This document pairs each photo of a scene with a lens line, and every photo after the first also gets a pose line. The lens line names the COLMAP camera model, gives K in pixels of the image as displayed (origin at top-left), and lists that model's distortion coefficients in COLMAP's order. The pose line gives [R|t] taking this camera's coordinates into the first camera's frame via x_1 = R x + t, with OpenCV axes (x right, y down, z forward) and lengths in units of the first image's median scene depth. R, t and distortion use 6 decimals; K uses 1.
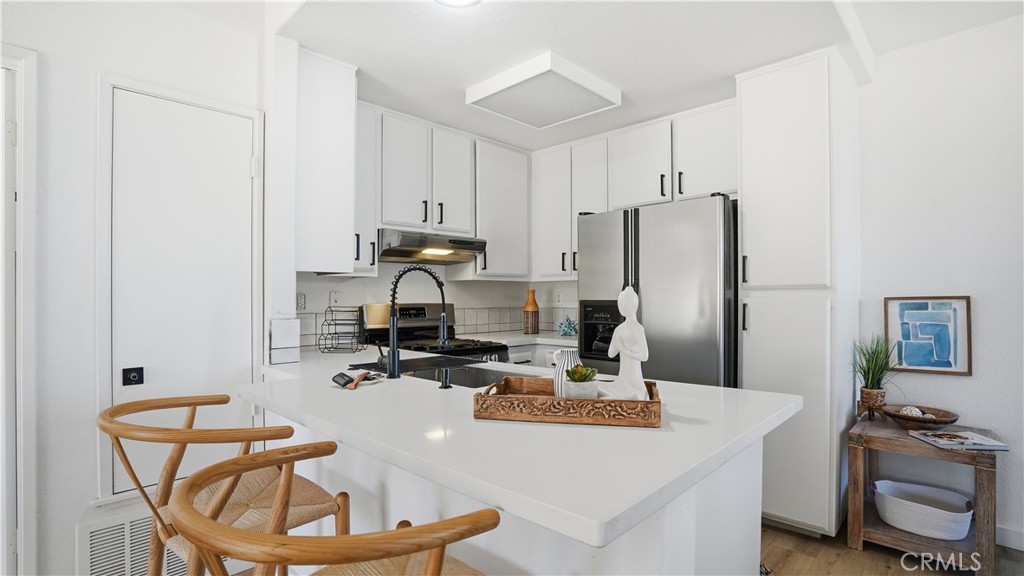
lens RADIAL K [[481.3, 0, 507.8], [0, 481.3, 299.5], [0, 0, 1]] dist [-0.058478, 0.016809]
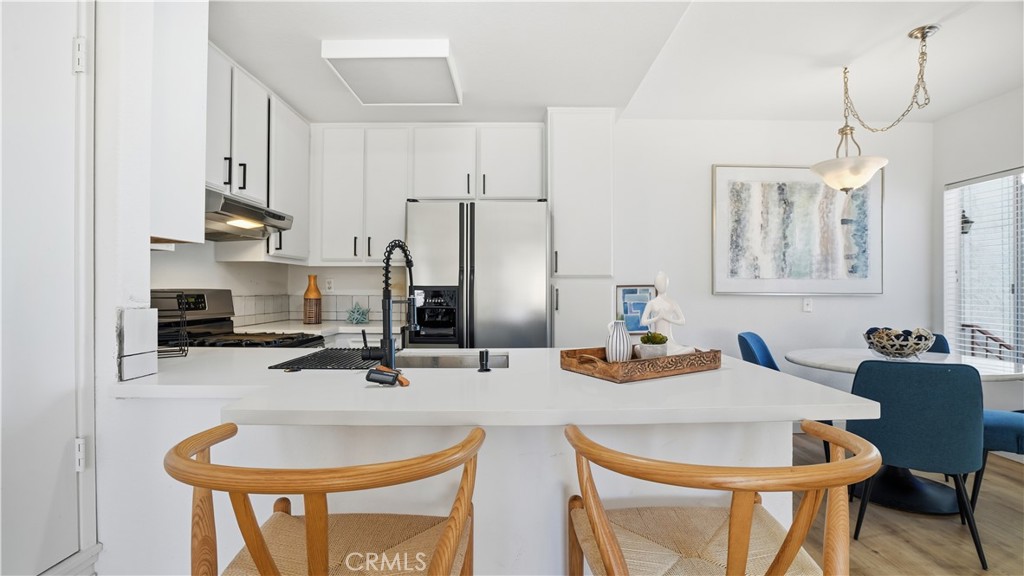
lens RADIAL K [[473.7, 0, 507.6], [0, 473.7, 288.8], [0, 0, 1]] dist [-0.059227, 0.023925]
pose [[0.718626, 0.004629, 0.695382, -0.462375], [-0.002242, 0.999988, -0.004340, 0.013472], [-0.695394, 0.001560, 0.718627, 0.172985]]
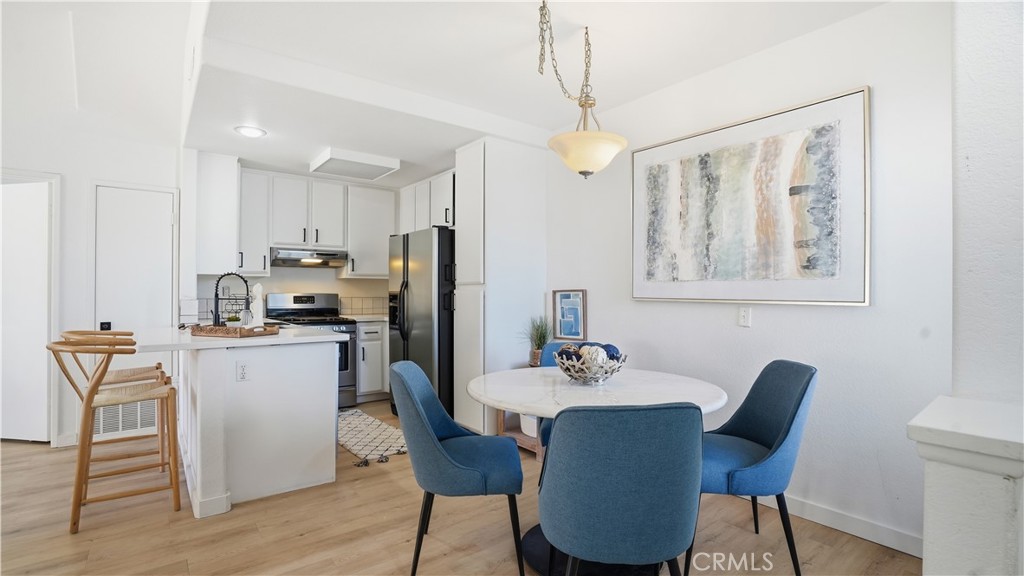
lens RADIAL K [[473.7, 0, 507.6], [0, 473.7, 288.8], [0, 0, 1]] dist [-0.059227, 0.023925]
pose [[0.990845, 0.005005, -0.134912, 0.874515], [-0.006513, 0.999921, -0.010737, 0.007826], [0.134848, 0.011517, 0.990799, -0.546216]]
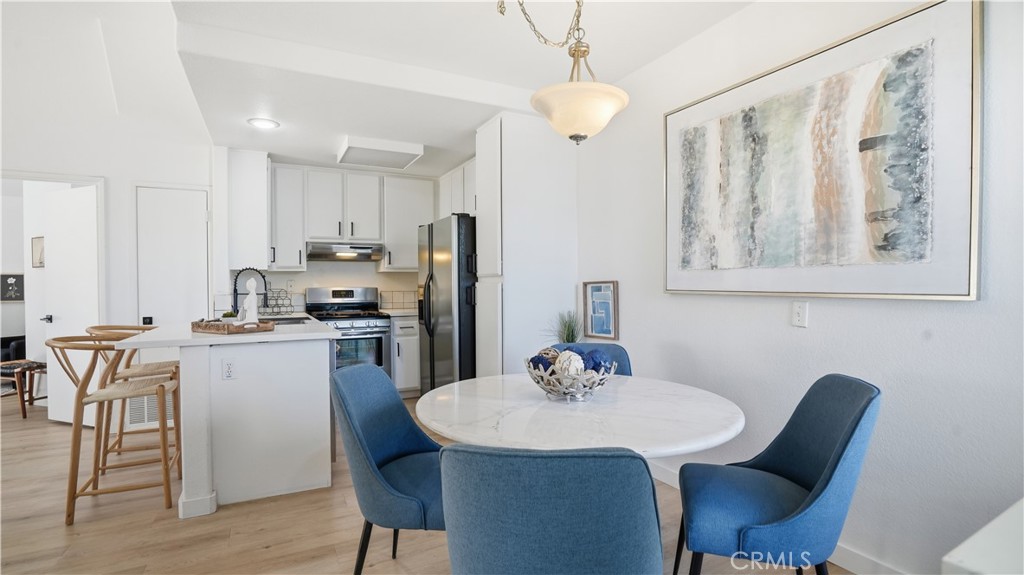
lens RADIAL K [[474.9, 0, 507.6], [0, 474.9, 292.1], [0, 0, 1]] dist [-0.054336, 0.020447]
pose [[0.949967, 0.002321, -0.312342, 1.032260], [0.001670, 0.999920, 0.012510, 0.006548], [0.312346, -0.012405, 0.949887, -0.362088]]
